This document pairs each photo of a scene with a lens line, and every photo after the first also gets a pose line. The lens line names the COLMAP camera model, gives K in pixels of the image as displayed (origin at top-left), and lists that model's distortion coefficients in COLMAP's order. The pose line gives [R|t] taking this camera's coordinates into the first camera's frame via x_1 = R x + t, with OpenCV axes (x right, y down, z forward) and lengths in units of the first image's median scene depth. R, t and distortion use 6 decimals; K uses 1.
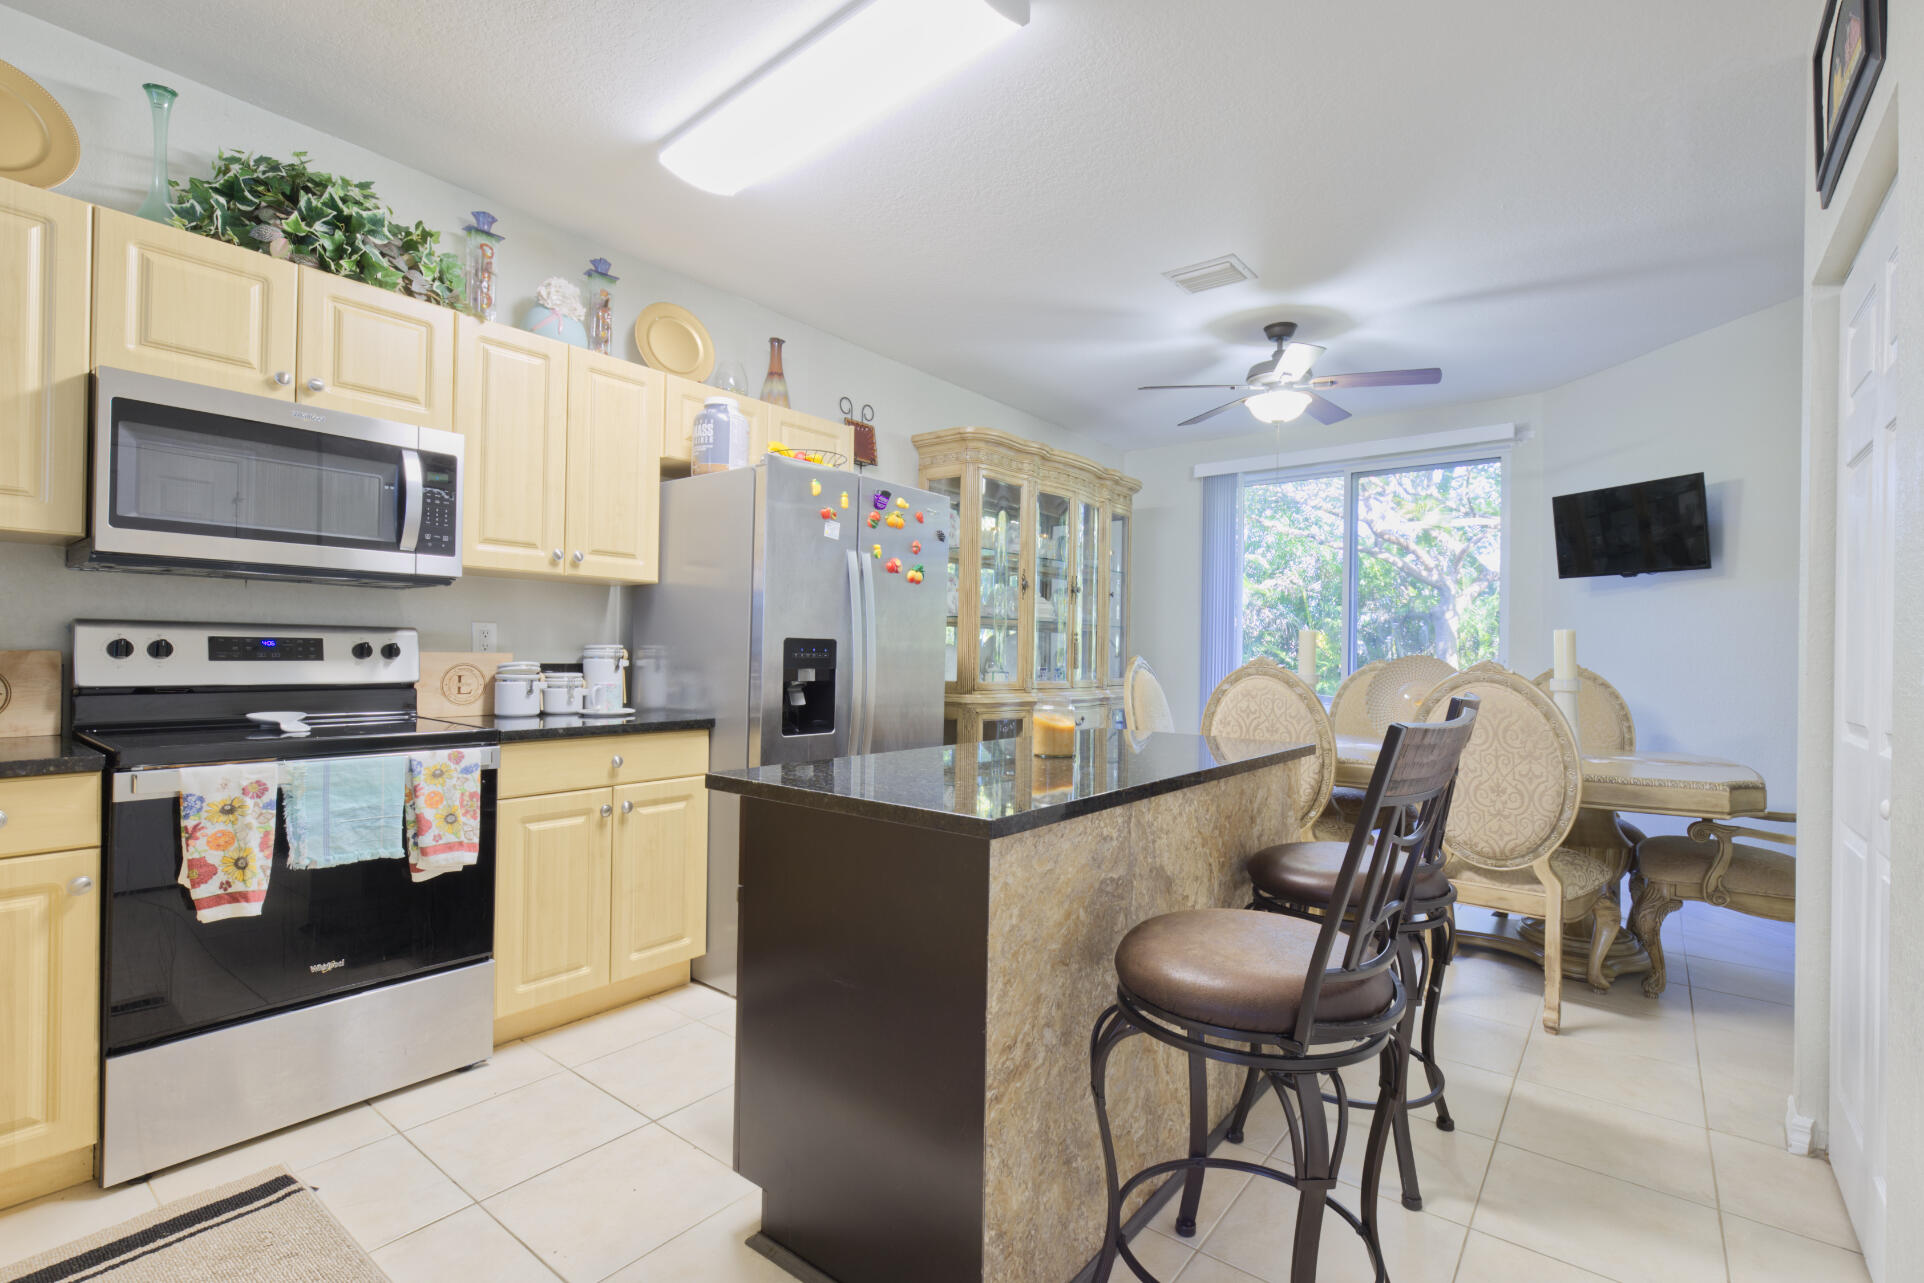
lens RADIAL K [[878.2, 0, 970.7], [0, 878.2, 645.0], [0, 0, 1]] dist [-0.004586, -0.000912]
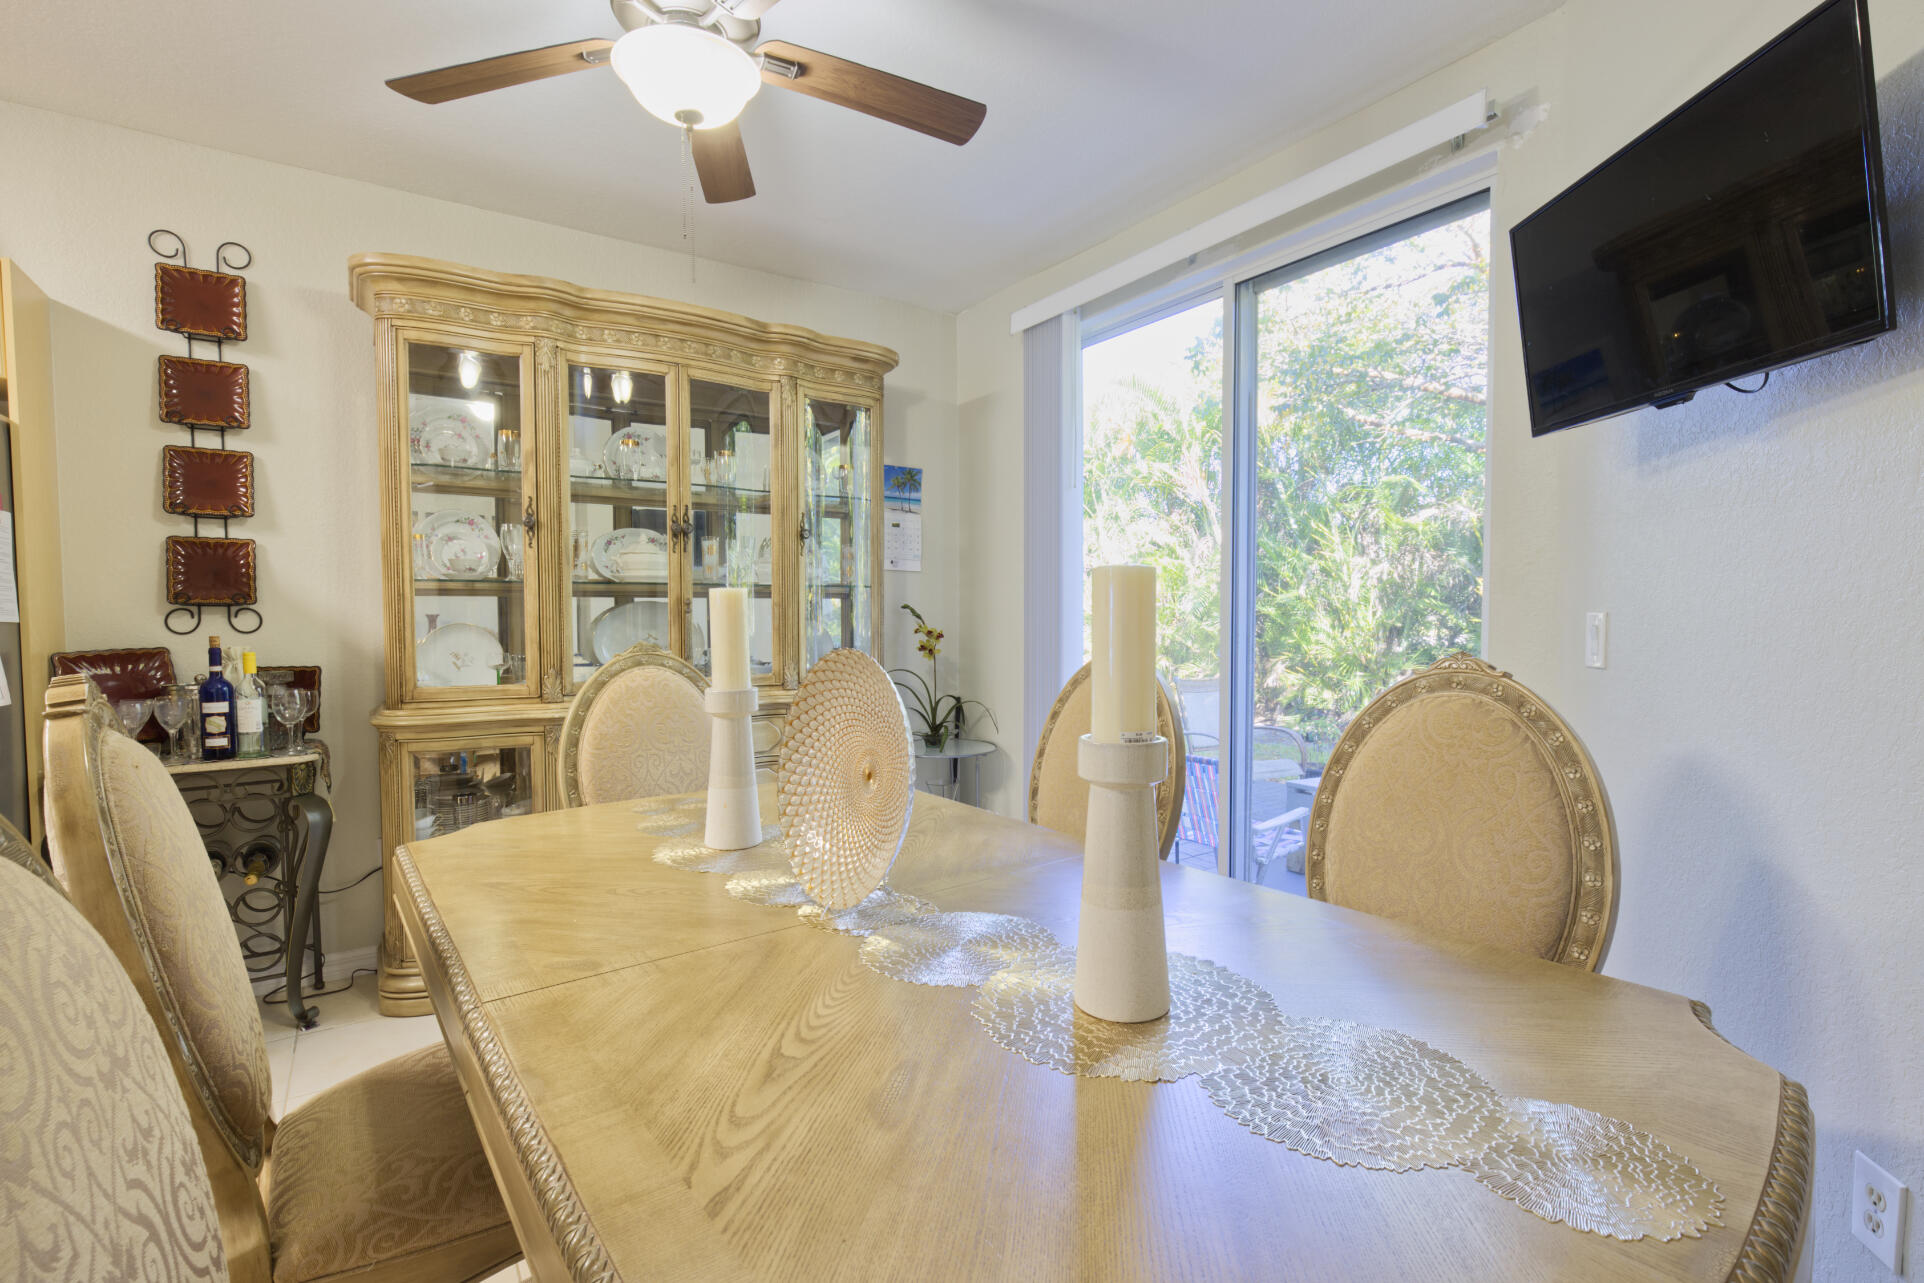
lens RADIAL K [[878.2, 0, 964.5], [0, 878.2, 649.1], [0, 0, 1]] dist [-0.004586, -0.000912]
pose [[0.952864, -0.006702, -0.303324, 0.544939], [0.020057, 0.998960, 0.040935, -0.001467], [0.302735, -0.045089, 0.952008, 0.539359]]
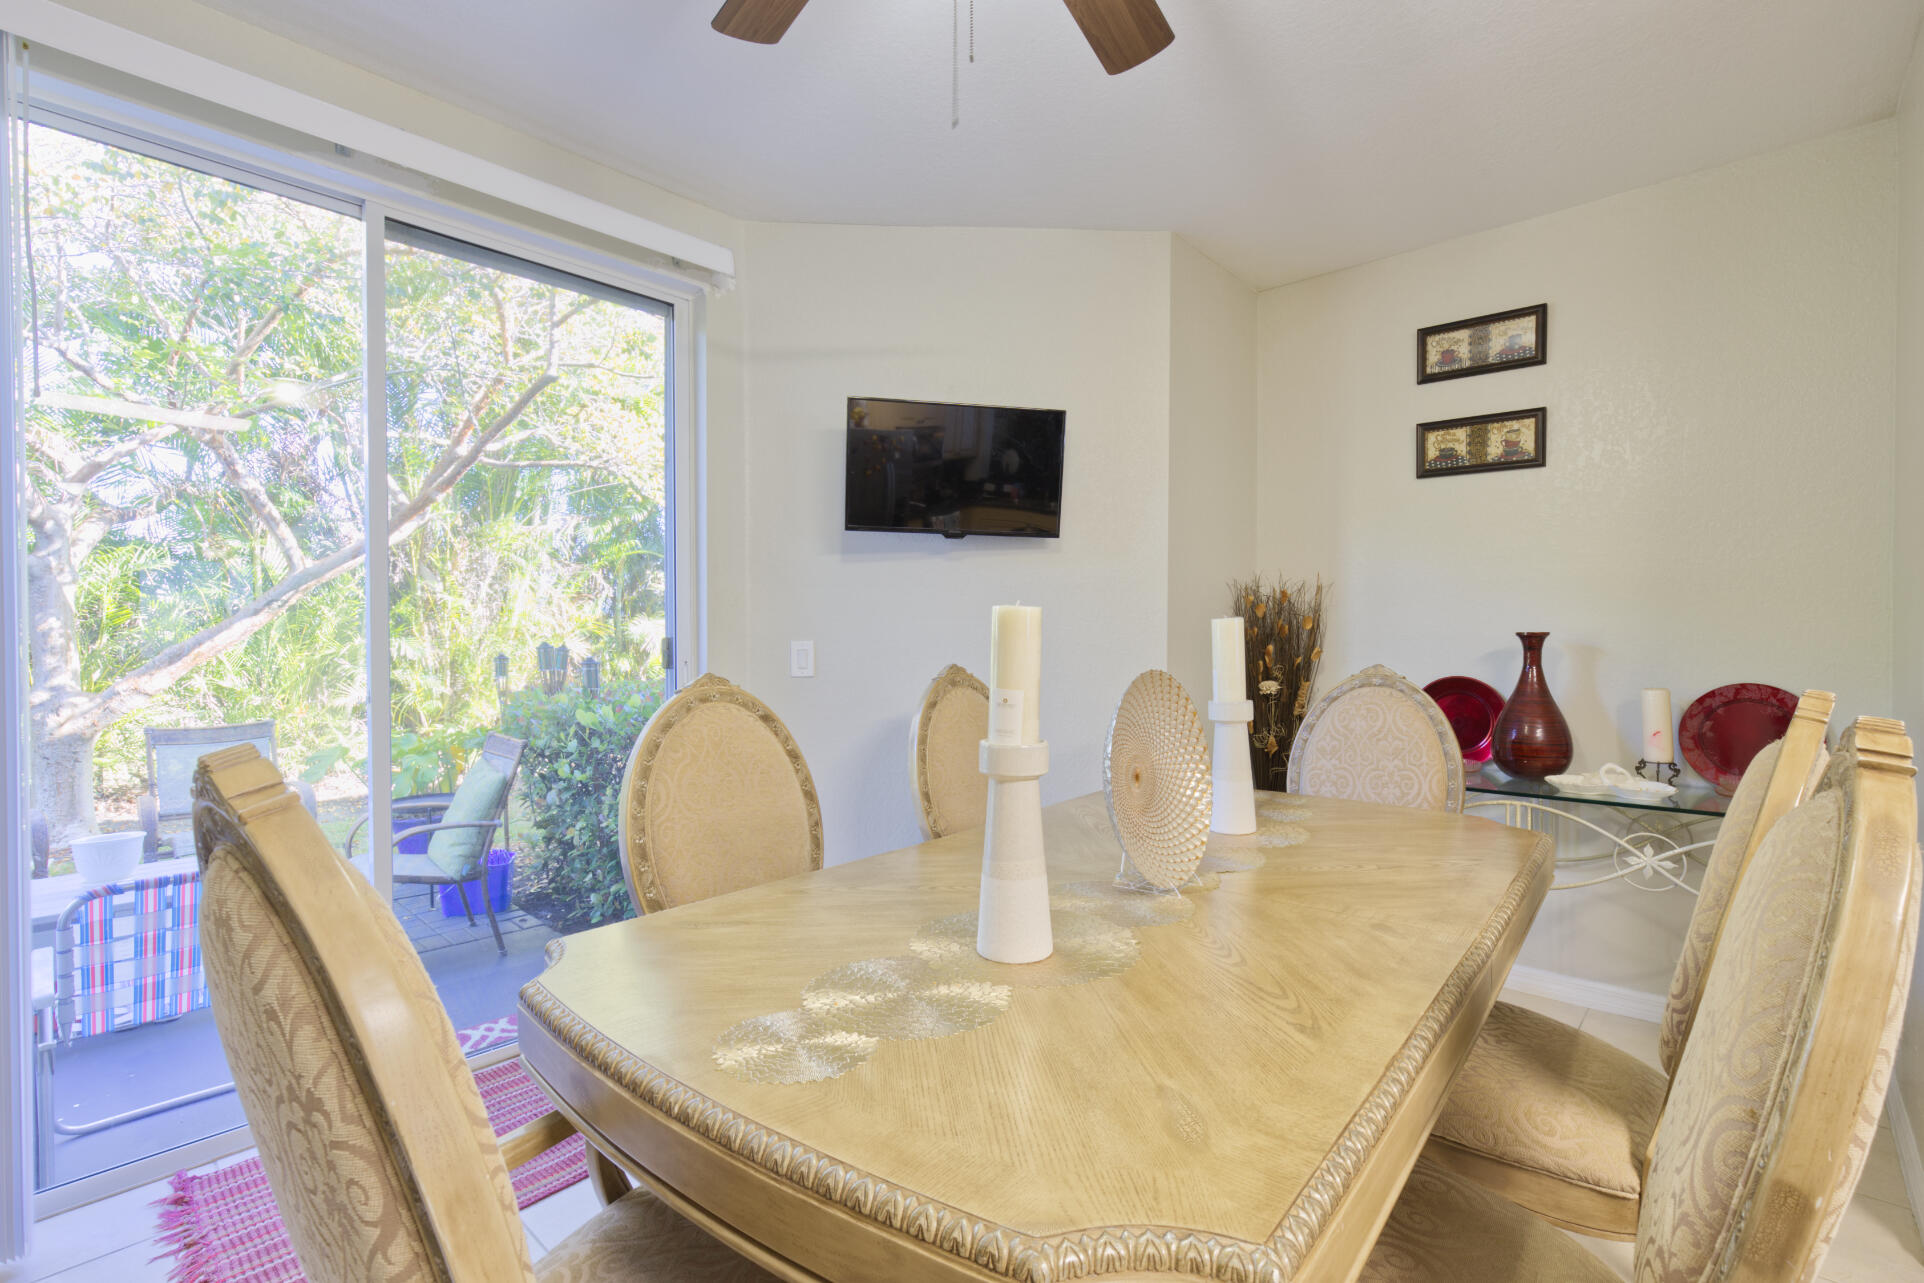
lens RADIAL K [[878.2, 0, 970.0], [0, 878.2, 653.8], [0, 0, 1]] dist [-0.004586, -0.000912]
pose [[0.069823, -0.030485, 0.997093, 0.048803], [0.000306, 0.999534, 0.030538, -0.007246], [-0.997559, -0.001827, 0.069800, 0.866583]]
